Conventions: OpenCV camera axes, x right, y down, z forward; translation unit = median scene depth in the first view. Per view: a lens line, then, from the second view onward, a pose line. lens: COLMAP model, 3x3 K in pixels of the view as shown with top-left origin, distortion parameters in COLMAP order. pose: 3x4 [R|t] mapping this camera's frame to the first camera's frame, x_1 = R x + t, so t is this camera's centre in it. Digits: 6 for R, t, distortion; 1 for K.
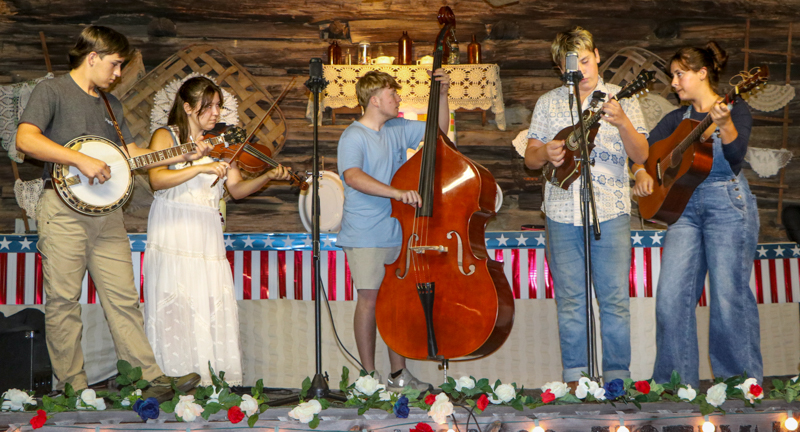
lens RADIAL K [[1329.8, 0, 424.0], [0, 1329.8, 231.8], [0, 0, 1]] dist [0.079896, 0.000000]
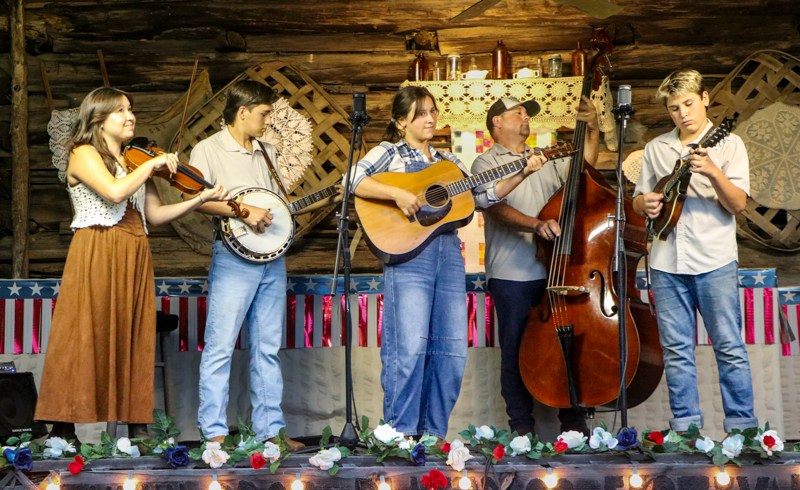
lens RADIAL K [[1820.6, 0, 414.8], [0, 1820.6, 259.8], [0, 0, 1]] dist [0.325494, 0.000000]
pose [[0.991723, -0.007657, -0.128168, 0.083958], [0.008877, 0.999921, 0.008951, -0.016822], [0.128089, -0.010015, 0.991712, -0.208487]]
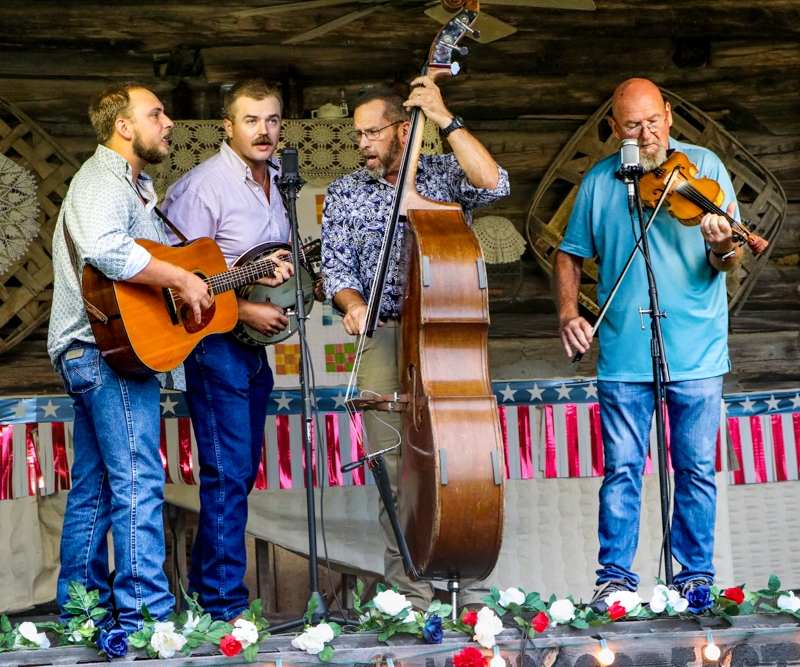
lens RADIAL K [[2686.3, 0, 400.4], [0, 2686.3, 344.9], [0, 0, 1]] dist [0.475581, 0.000000]
pose [[0.994020, -0.022403, 0.106877, -0.104276], [0.021615, 0.999730, 0.008531, -0.025907], [-0.107039, -0.006170, 0.994236, -0.298793]]
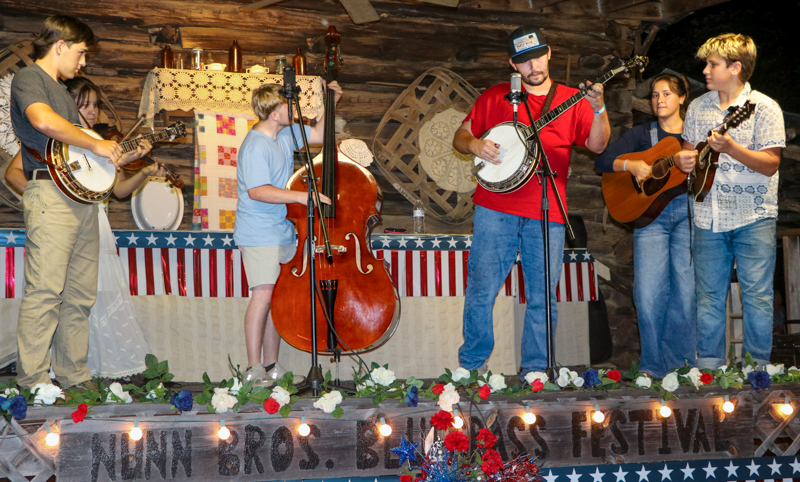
lens RADIAL K [[1261.7, 0, 381.0], [0, 1261.7, 240.3], [0, 0, 1]] dist [0.088916, 0.000000]
pose [[0.965210, 0.019383, 0.260757, -0.160434], [-0.021230, 0.999765, 0.004270, 0.000185], [-0.260613, -0.009657, 0.965395, 0.007106]]
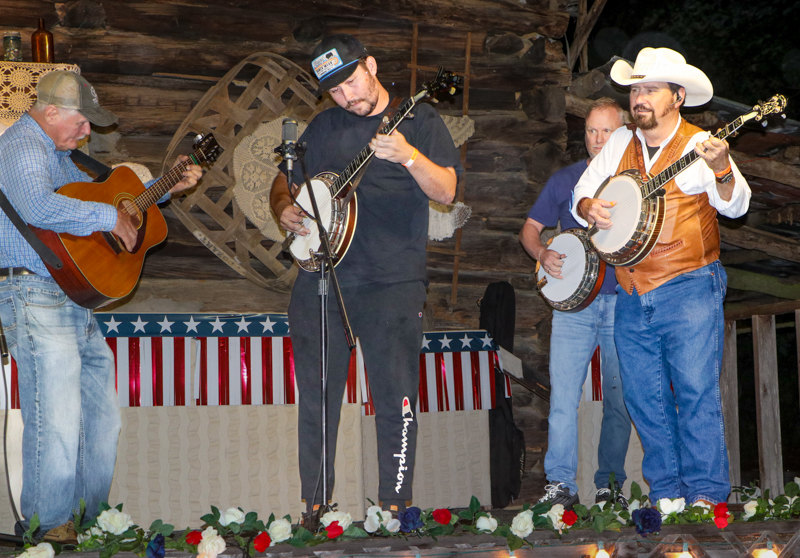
lens RADIAL K [[2198.4, 0, 445.1], [0, 2198.4, 285.5], [0, 0, 1]] dist [0.426988, 0.000000]
pose [[0.939586, 0.020332, 0.341710, -0.158890], [-0.020425, 0.999786, -0.003327, -0.011809], [-0.341704, -0.003854, 0.939800, -0.150768]]
